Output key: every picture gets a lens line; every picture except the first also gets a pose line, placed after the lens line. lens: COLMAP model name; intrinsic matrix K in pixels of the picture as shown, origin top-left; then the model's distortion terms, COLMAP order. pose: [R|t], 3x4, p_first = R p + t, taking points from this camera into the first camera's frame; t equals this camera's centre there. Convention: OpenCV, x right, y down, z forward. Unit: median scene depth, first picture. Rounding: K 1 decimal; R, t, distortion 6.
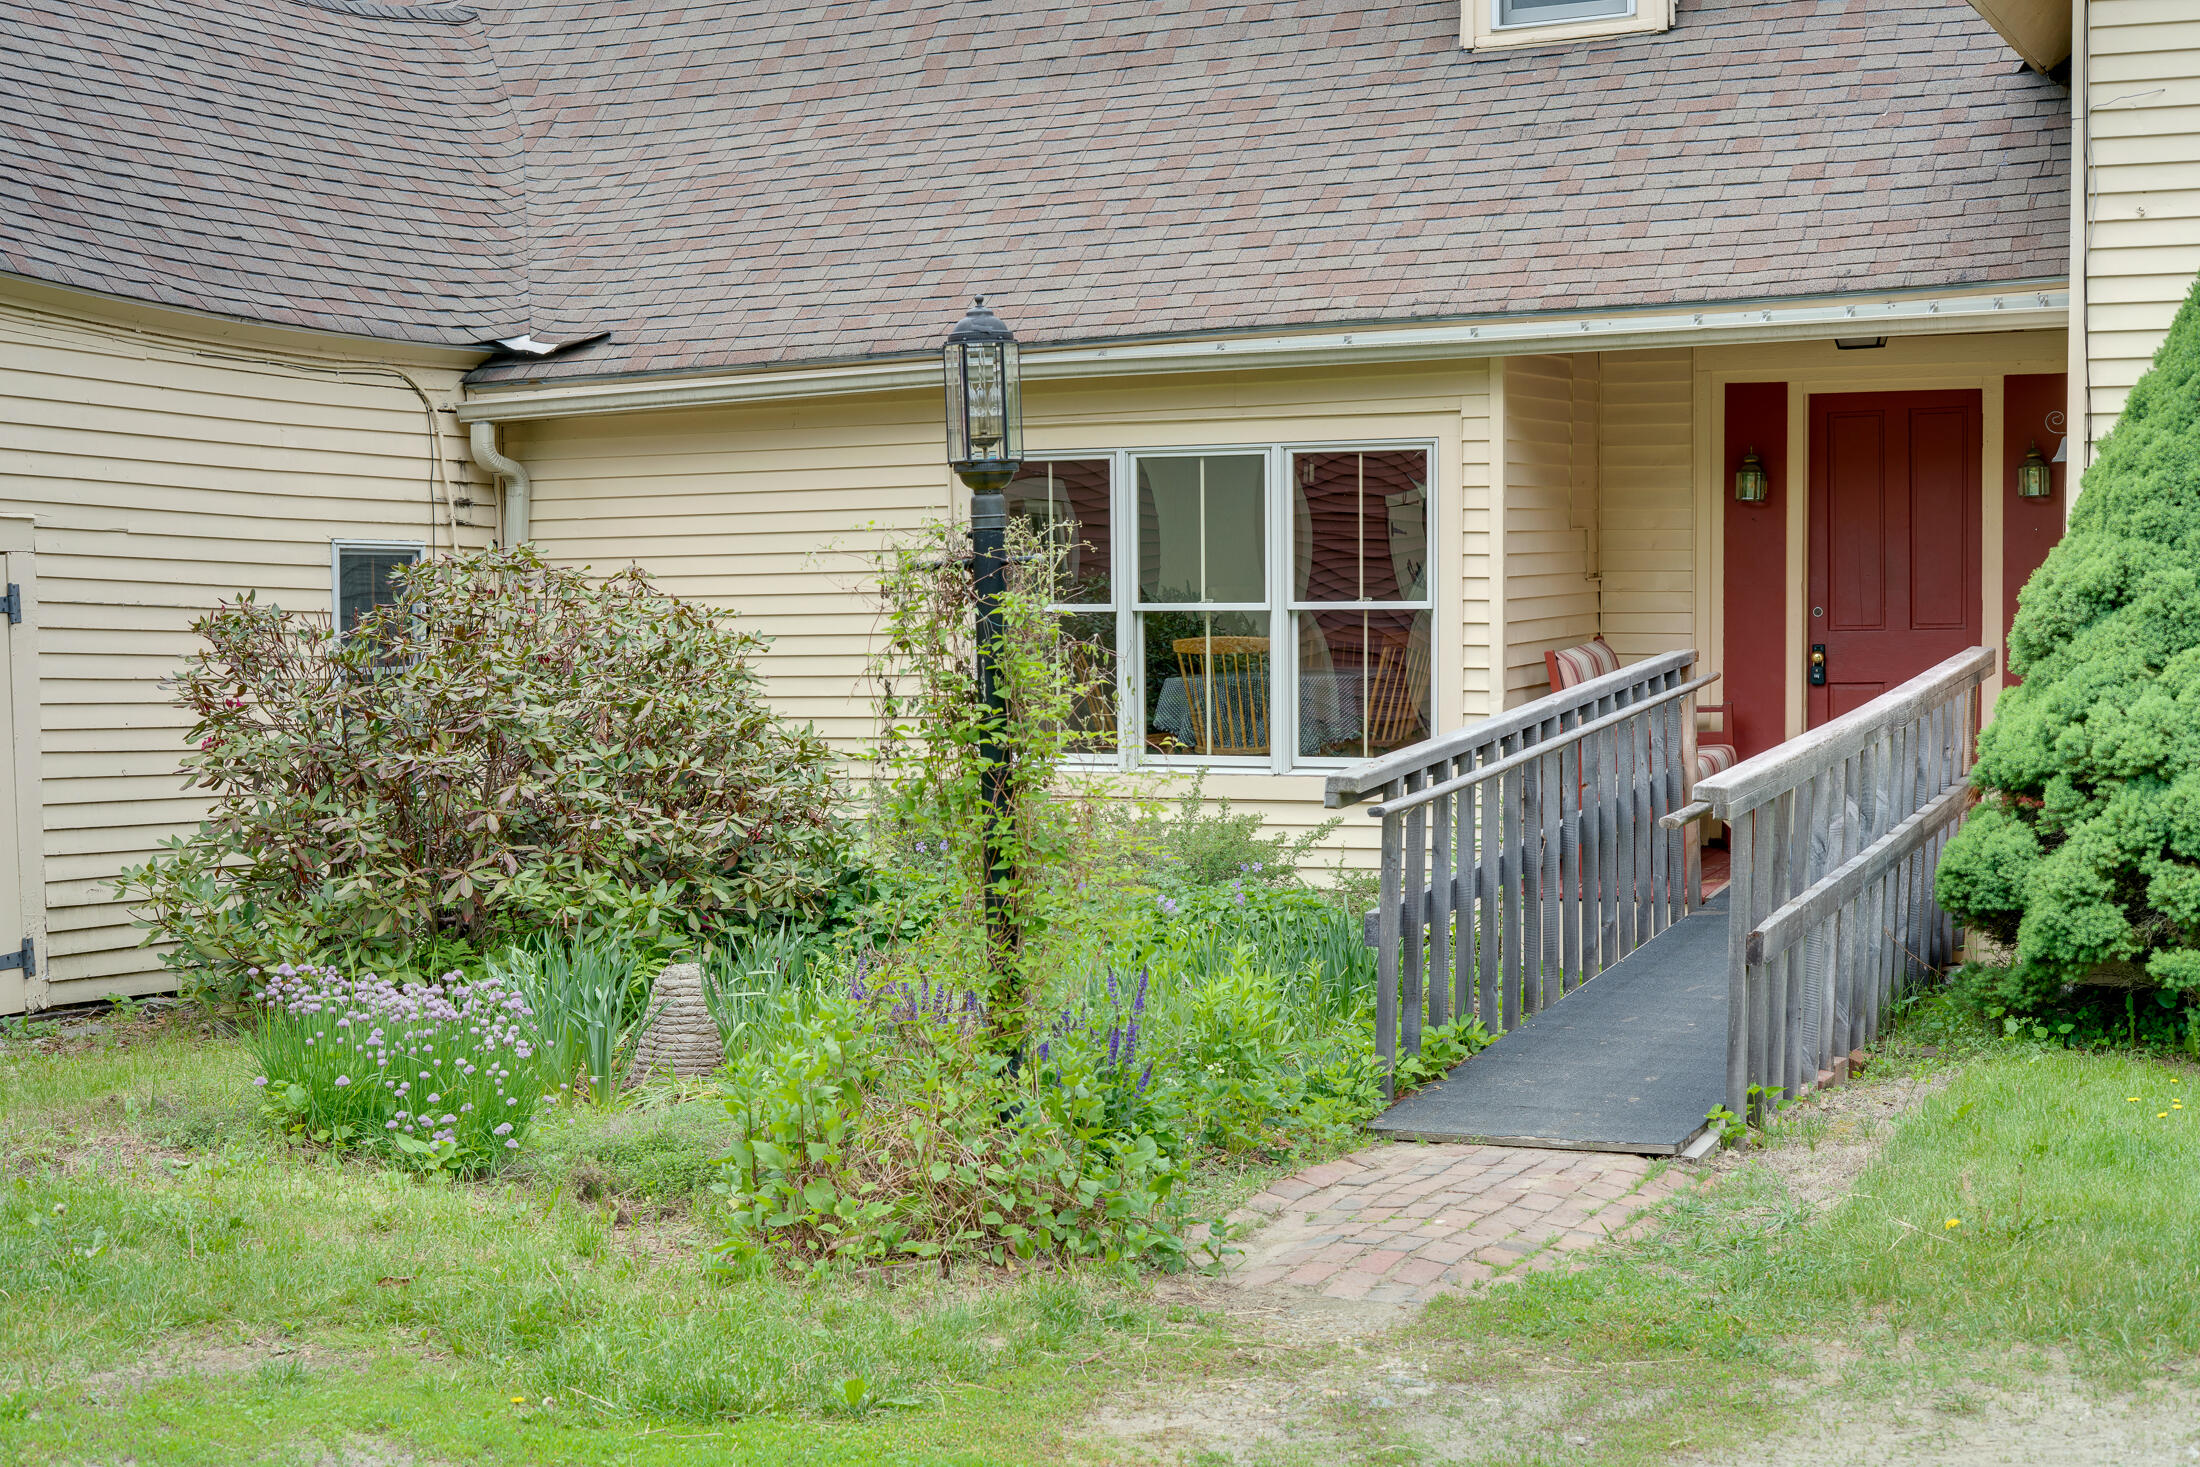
lens RADIAL K [[3141.2, 0, 1100.0], [0, 3141.2, 733.5], [0, 0, 1]] dist [0.003041, 0.015834]
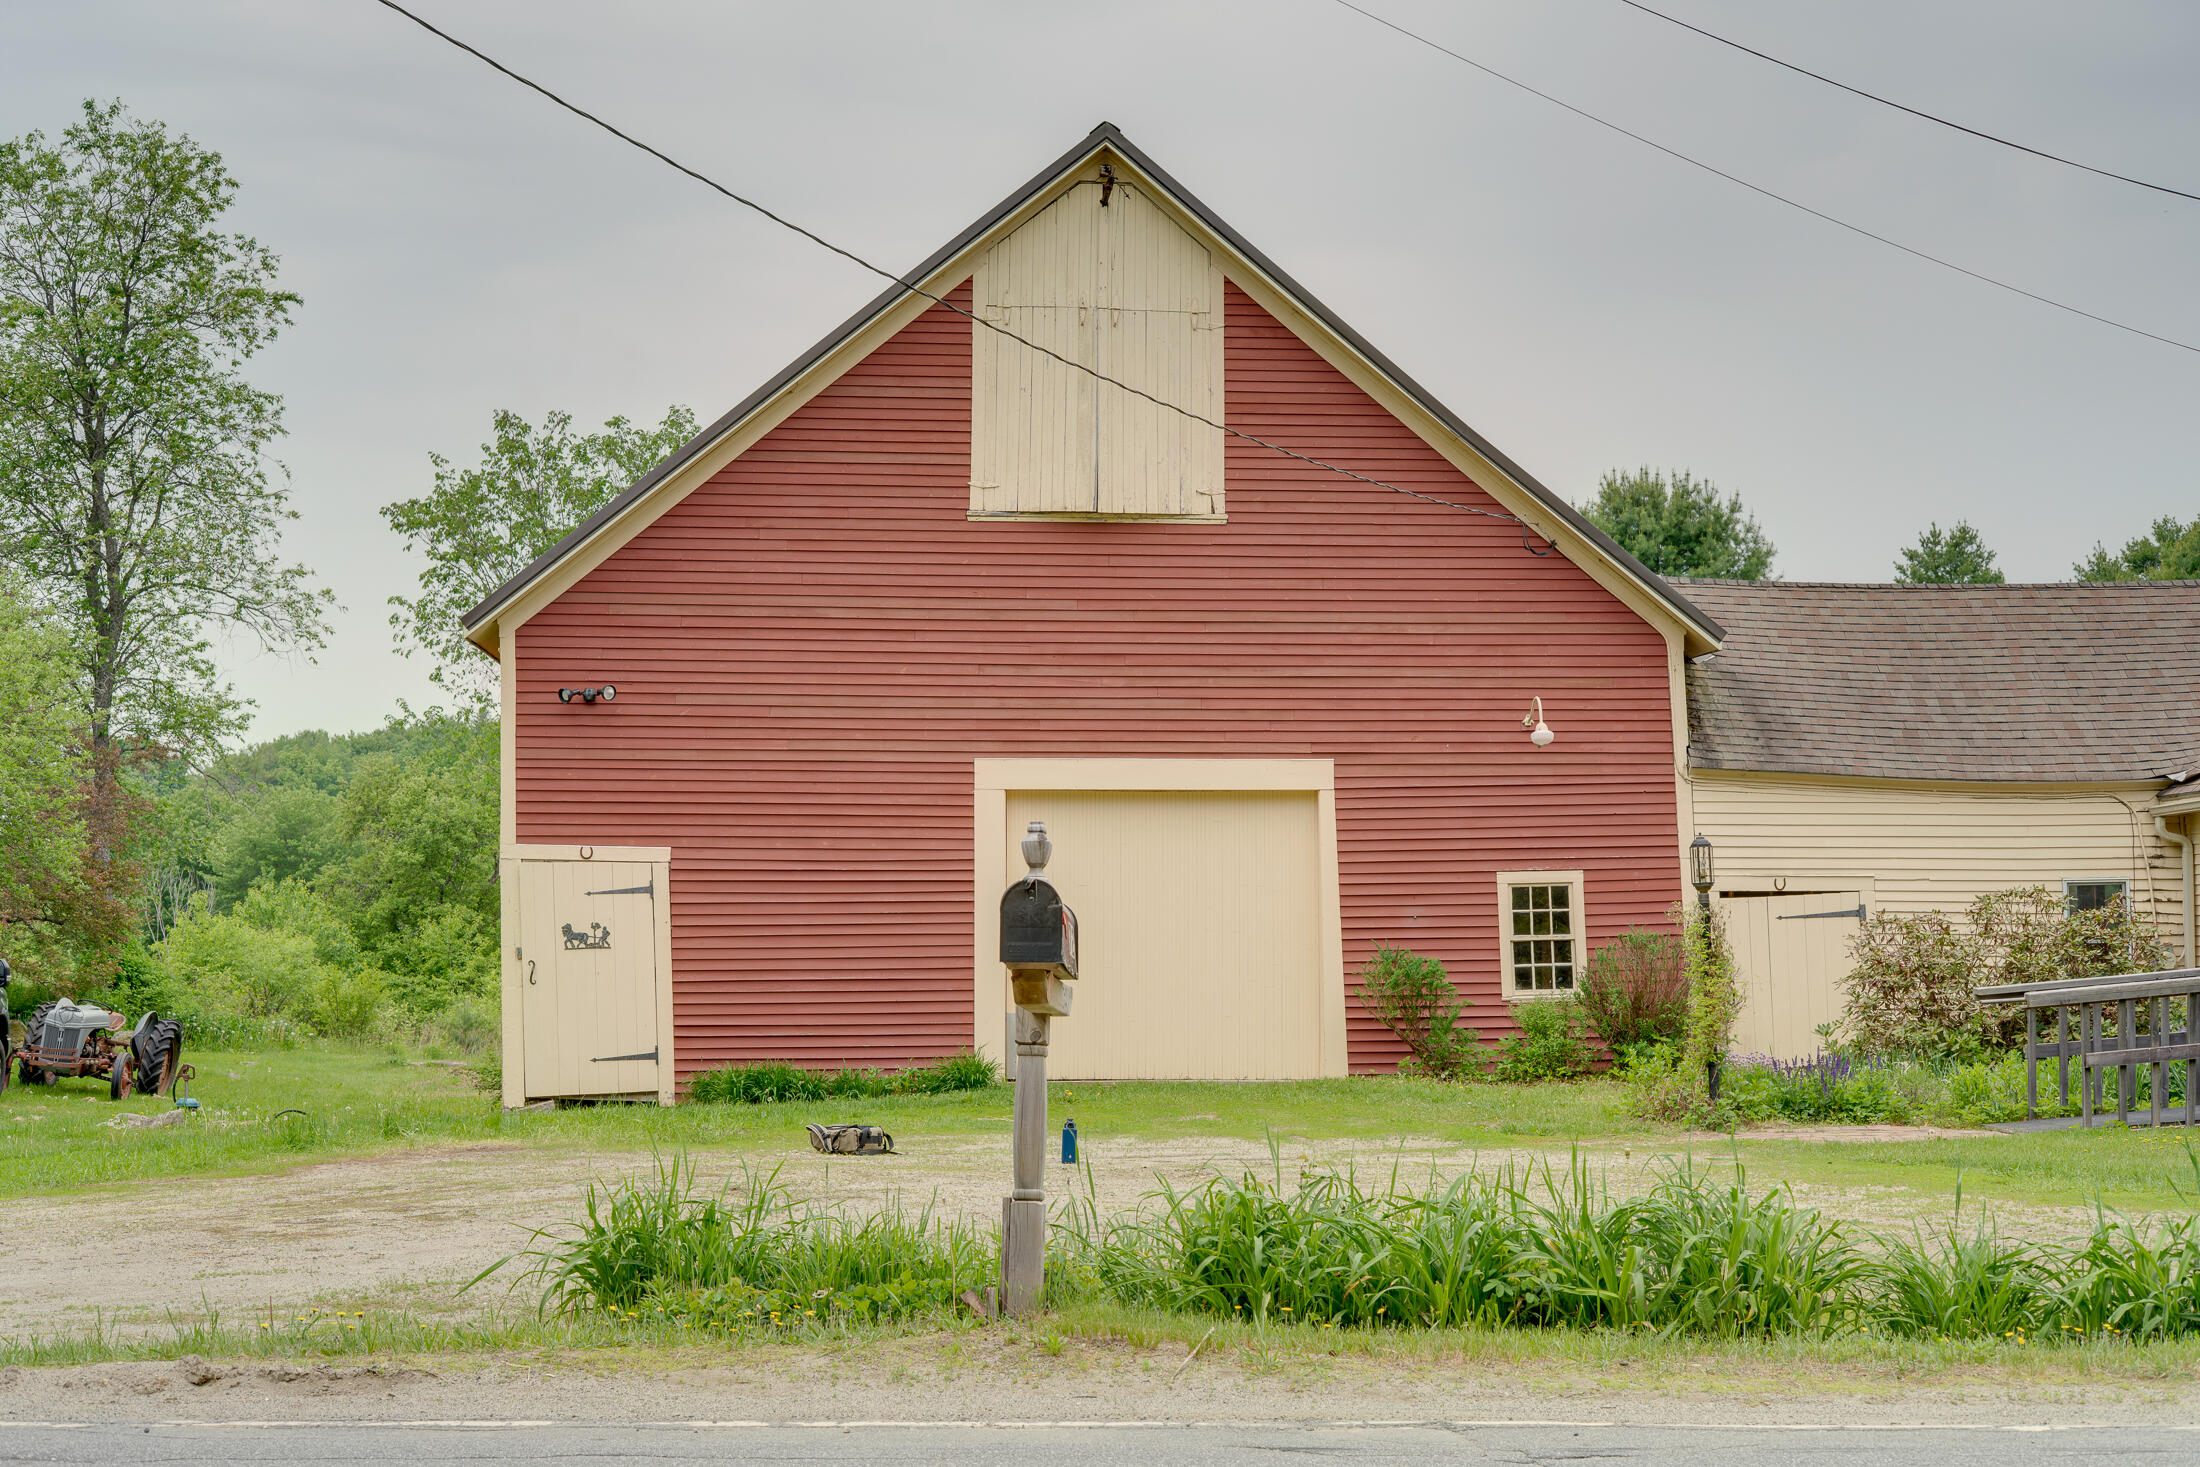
lens RADIAL K [[3141.2, 0, 1100.0], [0, 3141.2, 733.5], [0, 0, 1]] dist [0.003041, 0.015834]
pose [[0.484329, -0.053201, -0.873267, 1.356619], [-0.020781, 0.997168, -0.072275, 0.006778], [0.874639, 0.053152, 0.481852, -0.607614]]
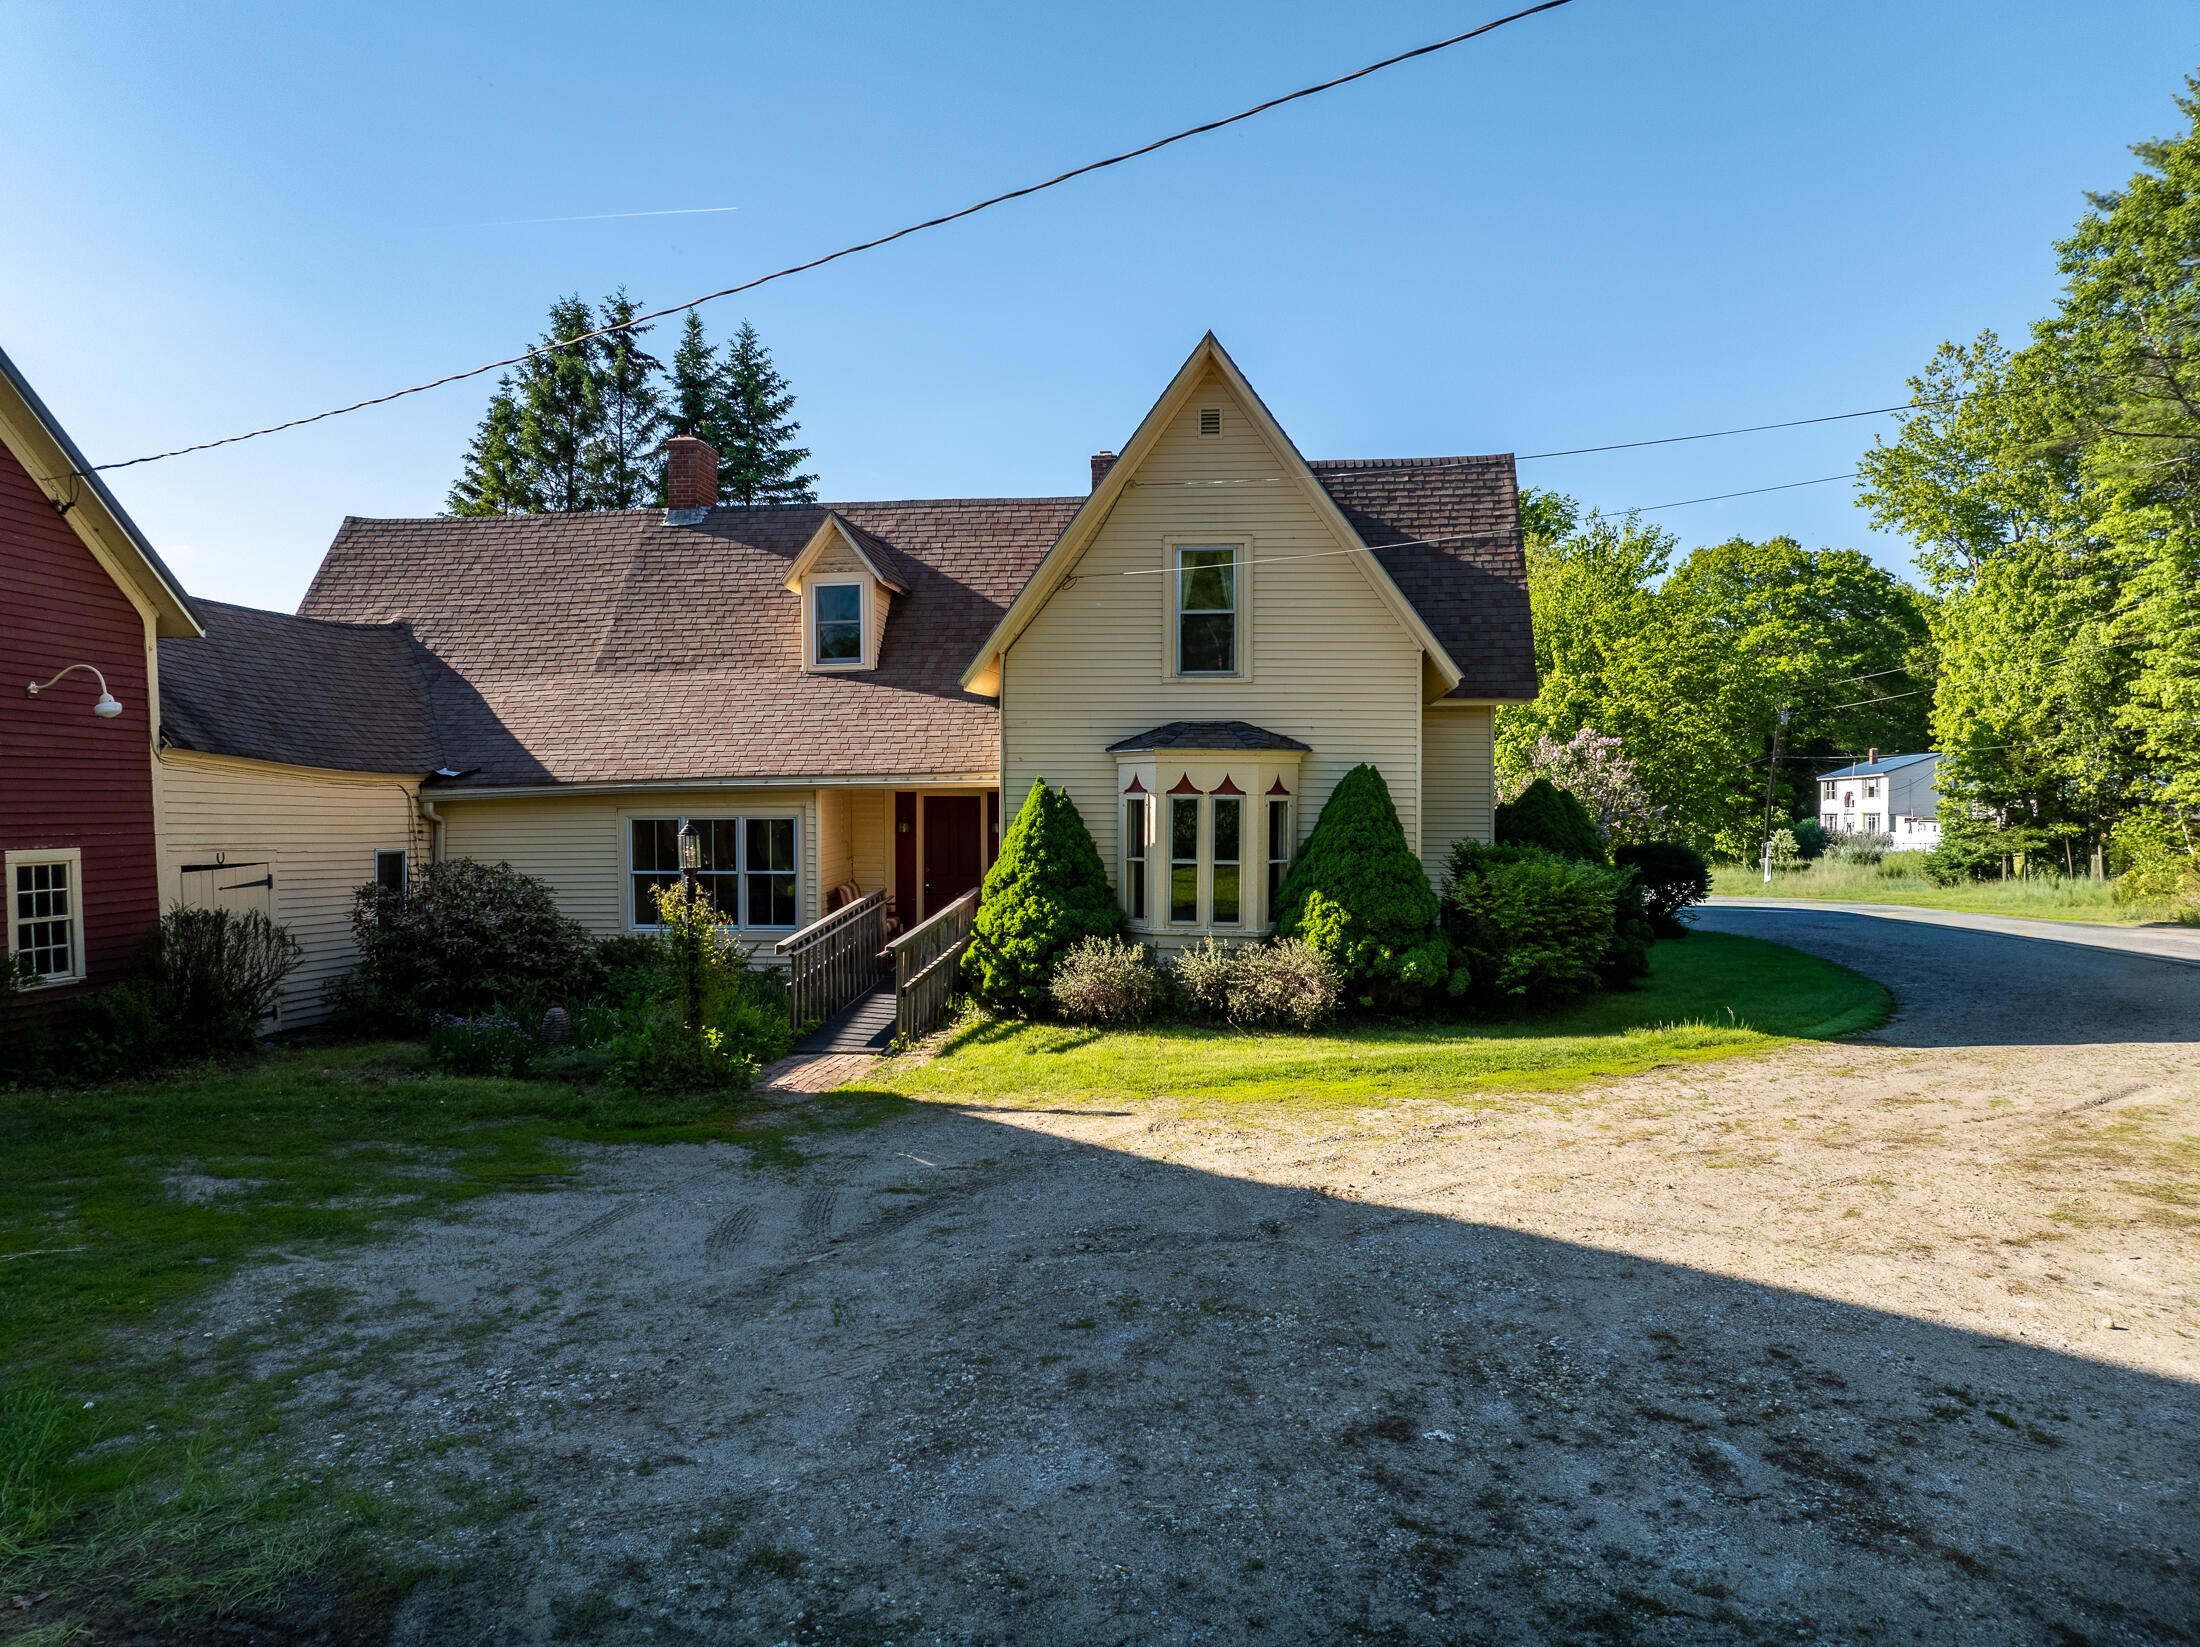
lens RADIAL K [[1550.4, 0, 1100.0], [0, 1550.4, 823.5], [0, 0, 1]] dist [-0.039396, 0.003070]
pose [[0.947920, -0.002193, 0.318502, -0.083124], [0.010779, 0.999624, -0.025198, -0.047029], [-0.318327, 0.027319, 0.947587, -0.444448]]
